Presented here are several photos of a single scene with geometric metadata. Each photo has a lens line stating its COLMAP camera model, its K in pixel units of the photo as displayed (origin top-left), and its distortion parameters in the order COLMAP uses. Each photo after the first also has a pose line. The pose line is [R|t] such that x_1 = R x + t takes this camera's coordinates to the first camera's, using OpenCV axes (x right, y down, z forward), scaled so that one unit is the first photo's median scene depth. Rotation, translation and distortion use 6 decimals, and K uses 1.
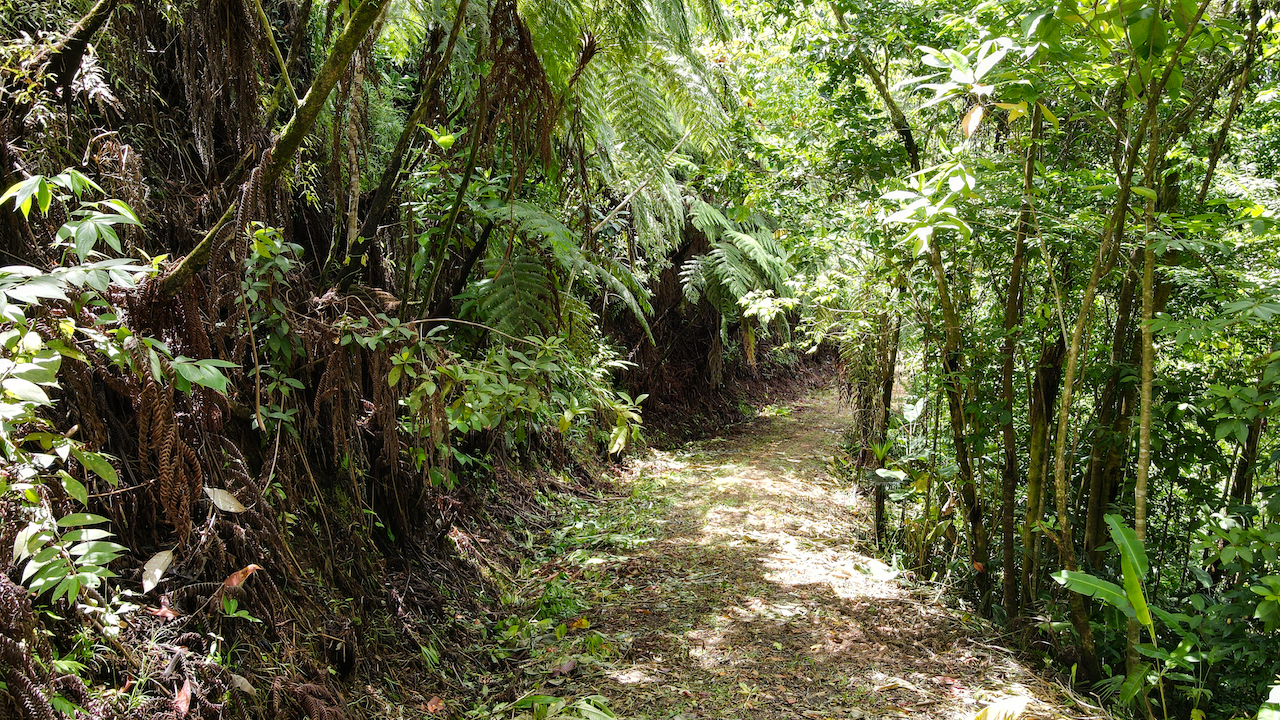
lens RADIAL K [[959.5, 0, 638.5], [0, 959.5, 343.8], [0, 0, 1]] dist [0.012655, 0.006069]
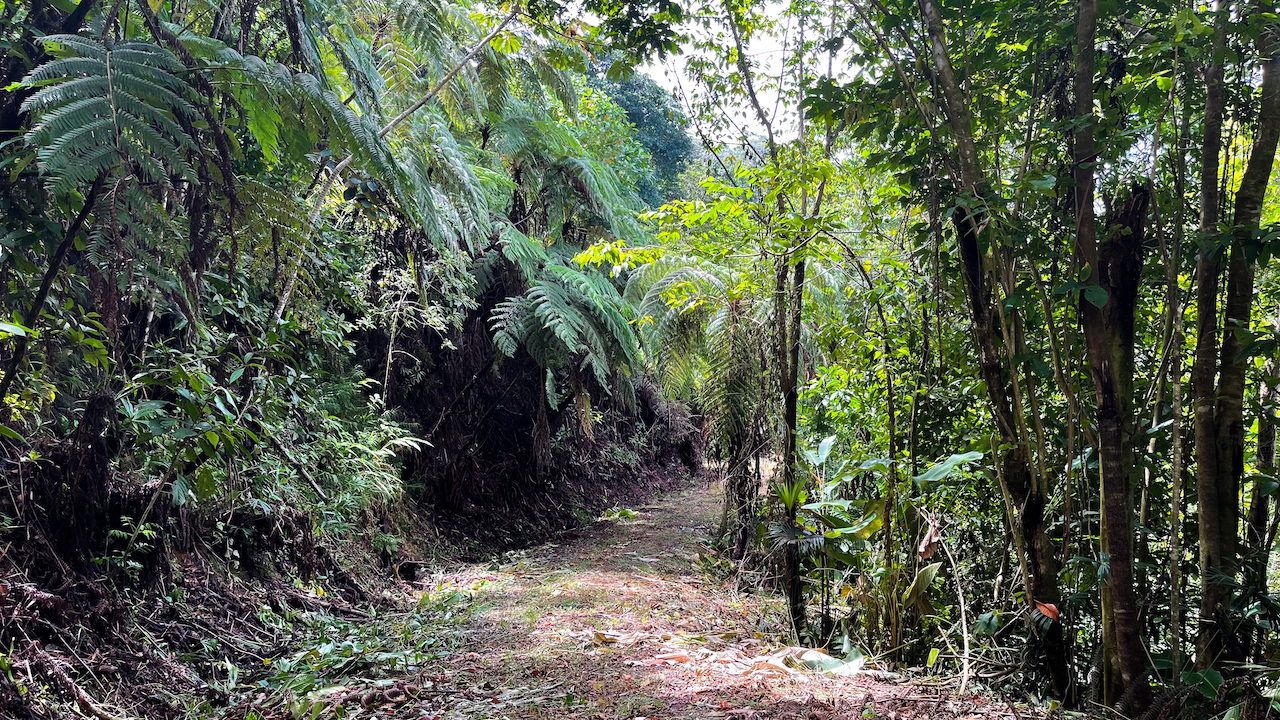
lens RADIAL K [[973.7, 0, 640.0], [0, 973.7, 360.0], [0, 0, 1]] dist [0.041613, -0.002407]
pose [[0.982563, -0.025117, 0.184224, 0.017740], [0.051965, 0.988445, -0.142392, 0.076179], [-0.178519, 0.149483, 0.972515, 0.234880]]
